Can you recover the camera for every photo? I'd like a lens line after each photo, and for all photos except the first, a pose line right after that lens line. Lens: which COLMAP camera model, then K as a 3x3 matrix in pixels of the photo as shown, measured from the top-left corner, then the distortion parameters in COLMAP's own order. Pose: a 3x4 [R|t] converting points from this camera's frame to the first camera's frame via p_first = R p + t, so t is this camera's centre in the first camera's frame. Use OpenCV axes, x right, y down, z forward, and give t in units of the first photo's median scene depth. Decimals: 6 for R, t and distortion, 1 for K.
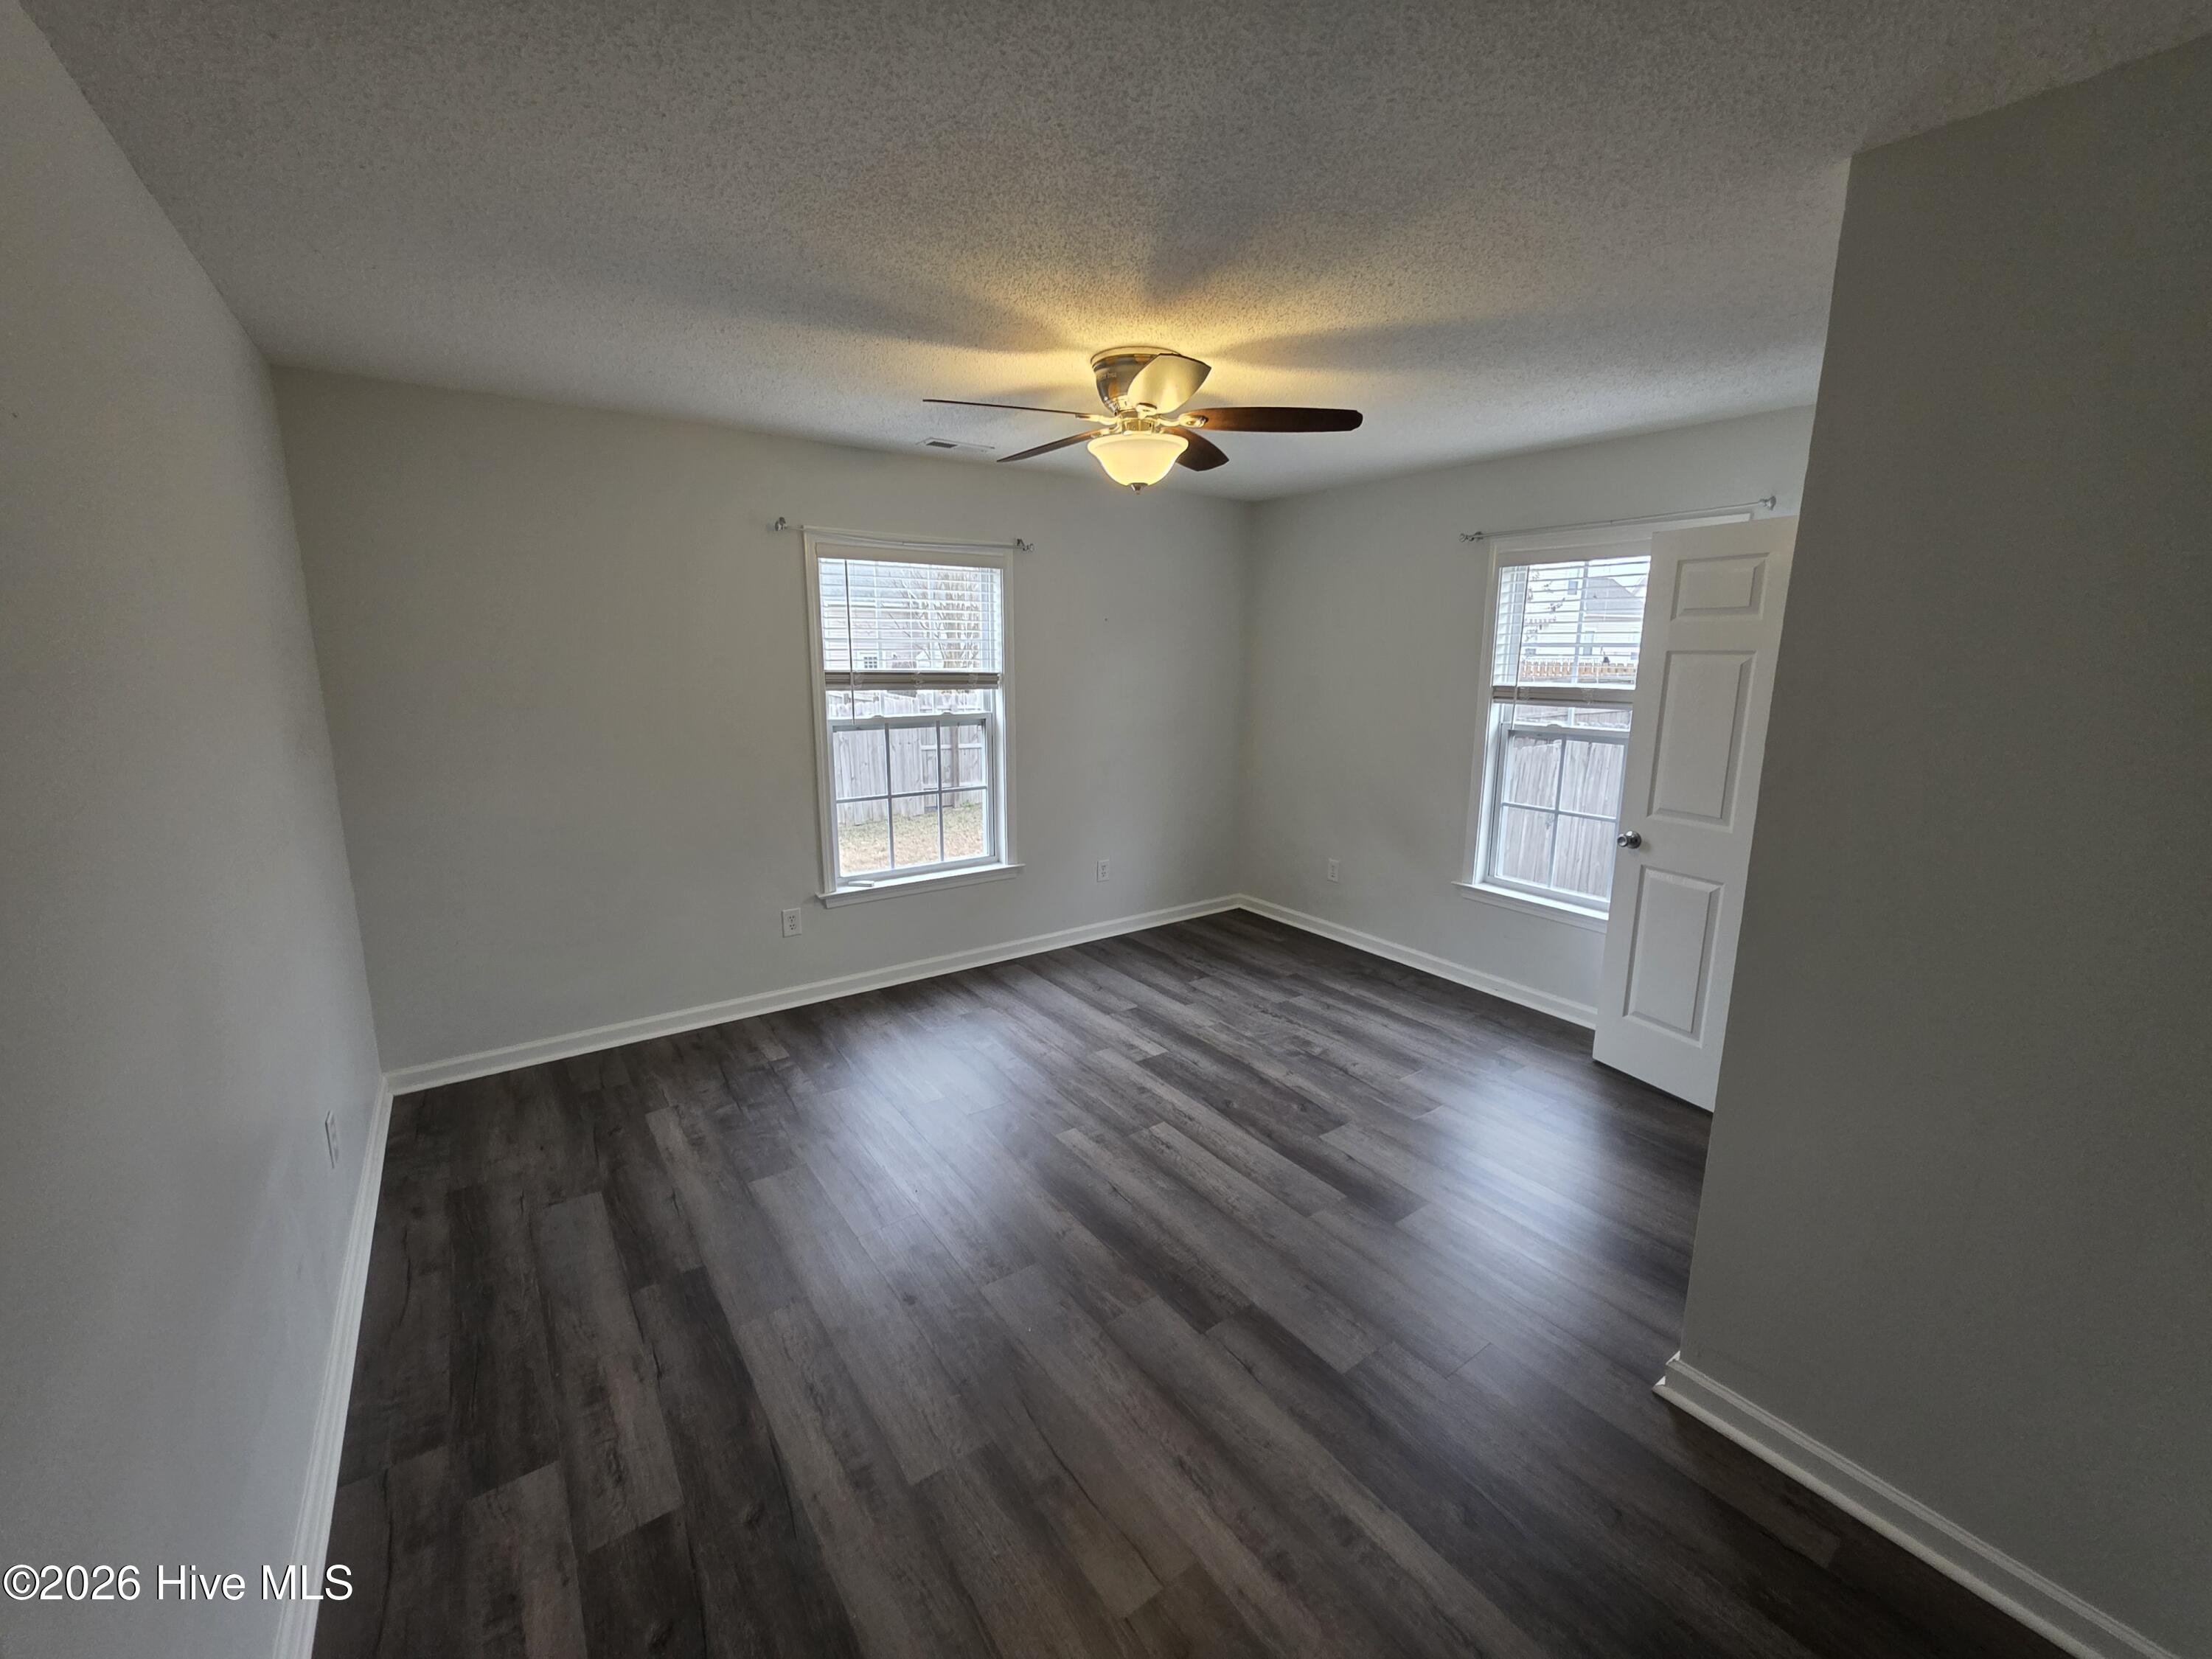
lens RADIAL K [[883.1, 0, 1099.9], [0, 883.1, 826.1], [0, 0, 1]] dist [-0.002883, -0.000005]
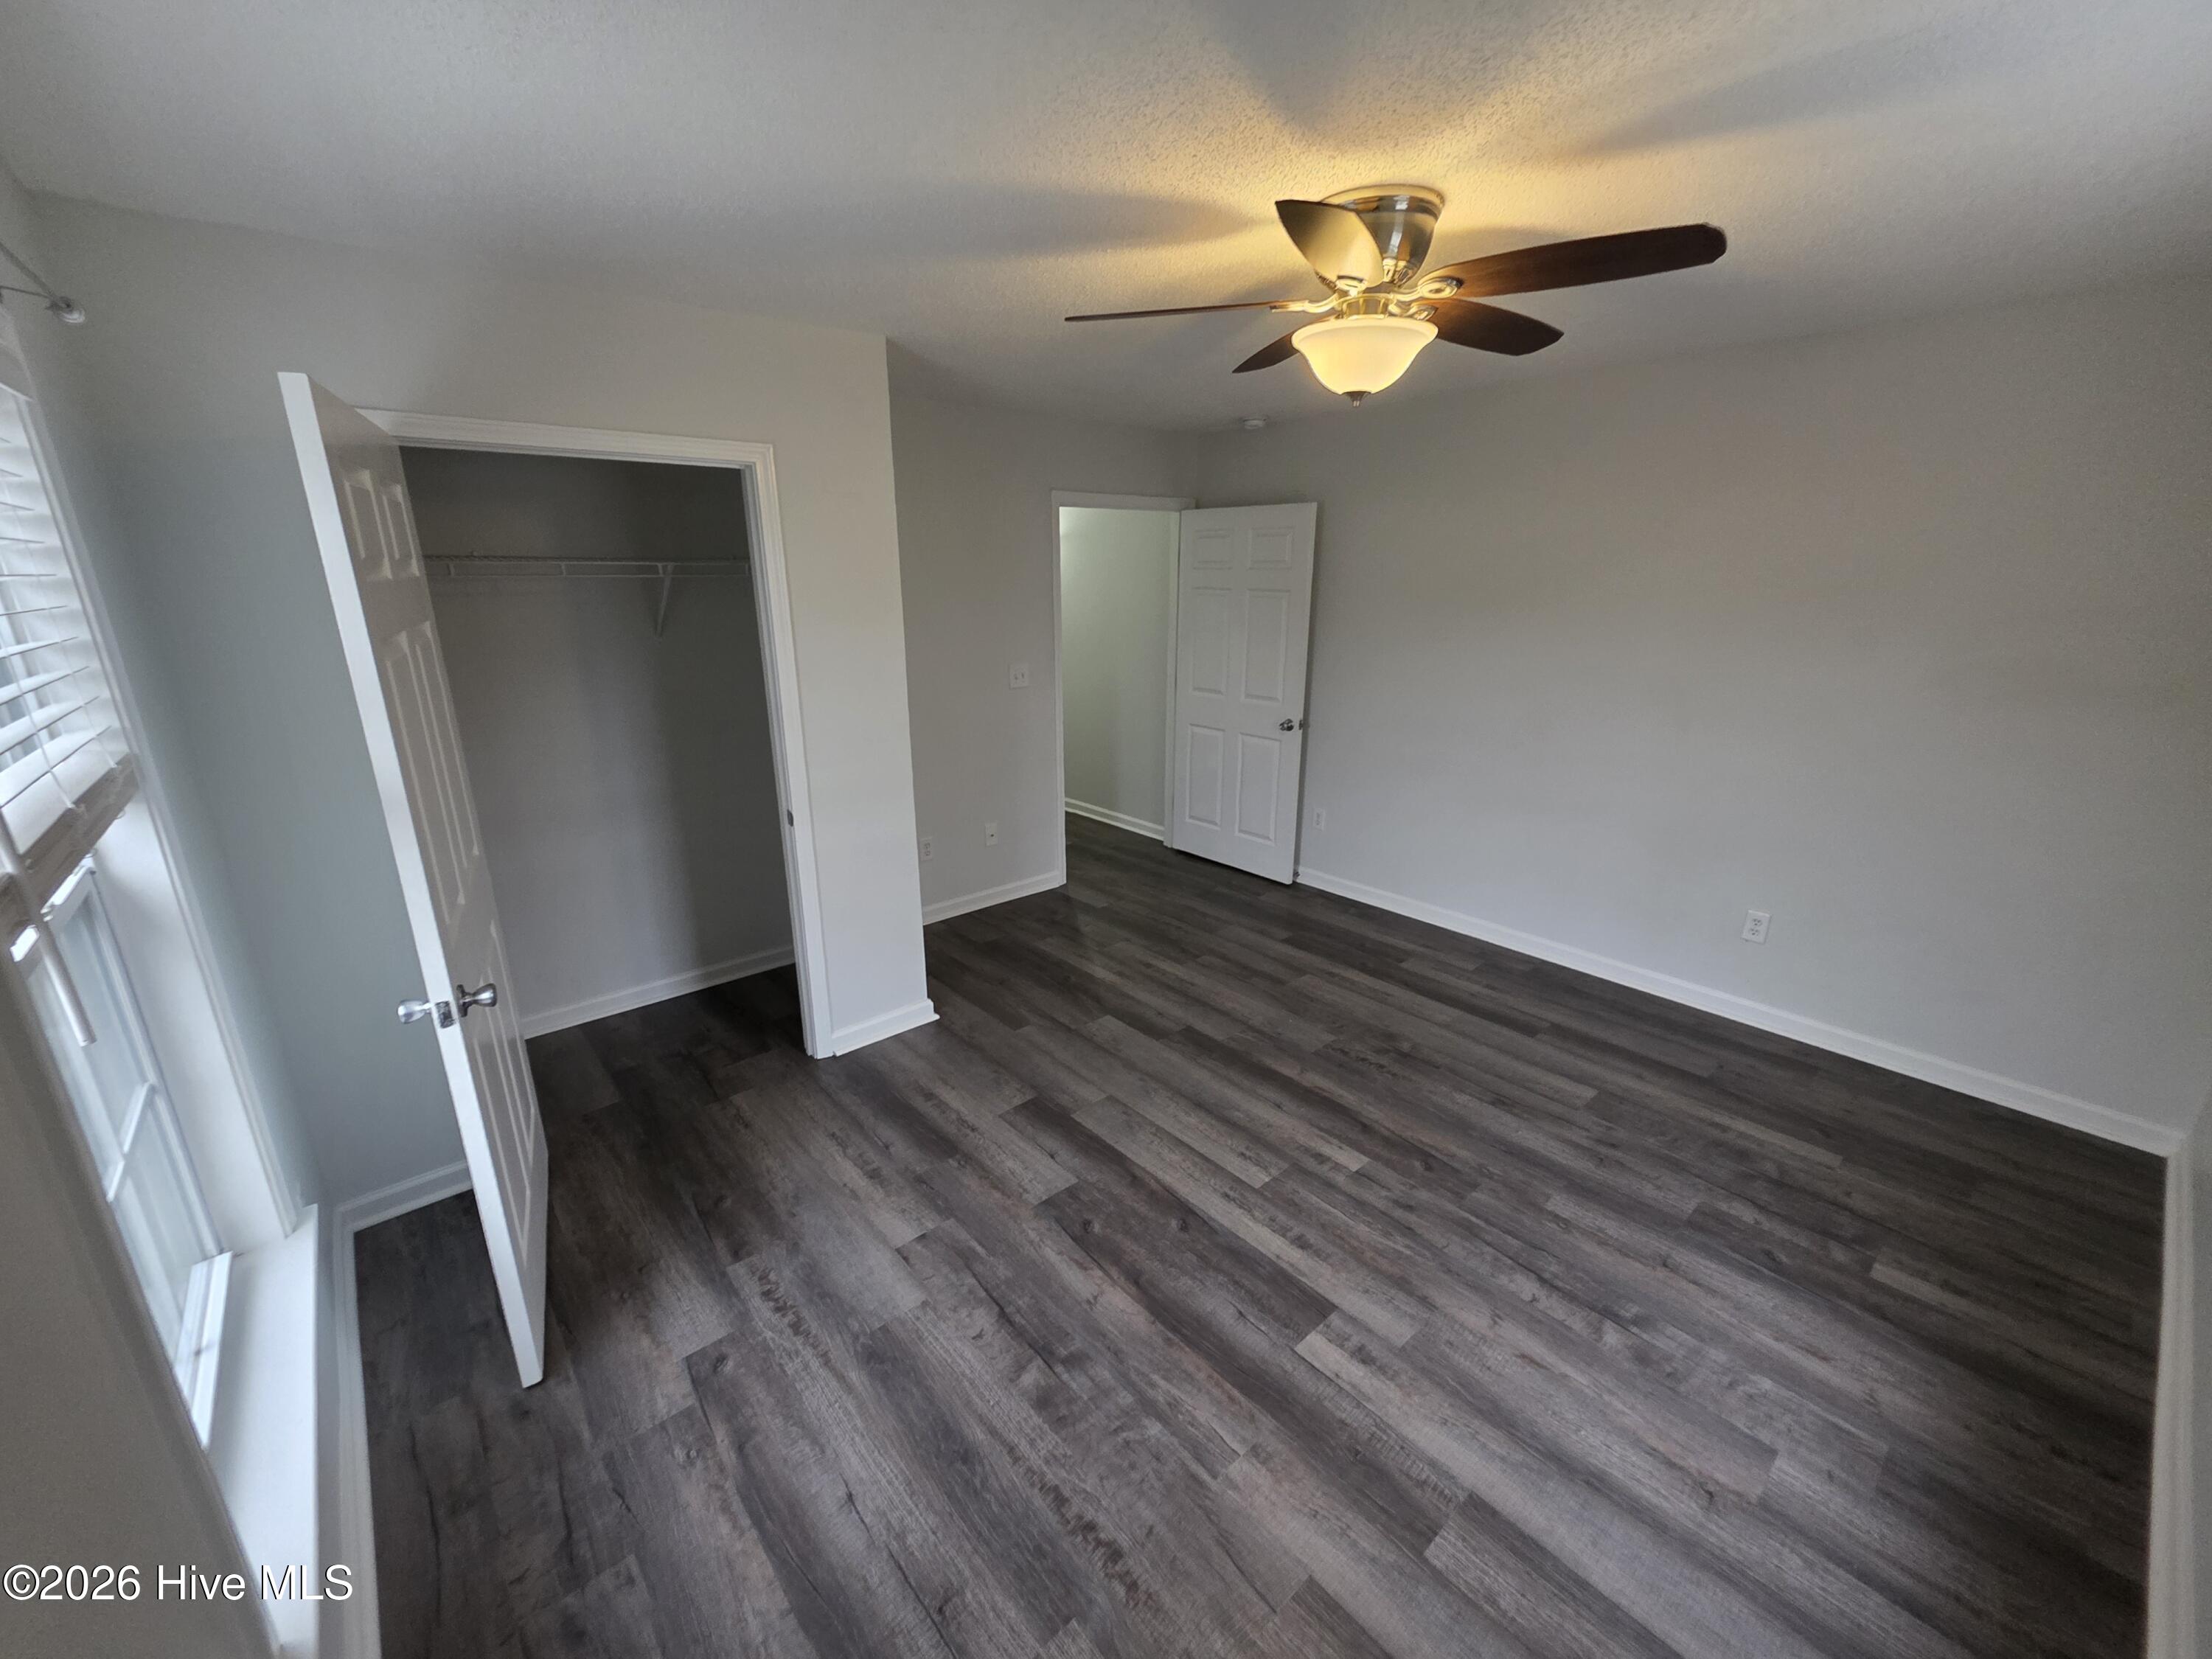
lens RADIAL K [[883.1, 0, 1099.9], [0, 883.1, 826.1], [0, 0, 1]] dist [-0.002883, -0.000005]
pose [[-0.995966, 0.024760, -0.086251, 0.280168], [-0.018244, 0.885231, 0.464794, -0.351244], [0.087860, 0.464493, -0.881208, 1.537873]]
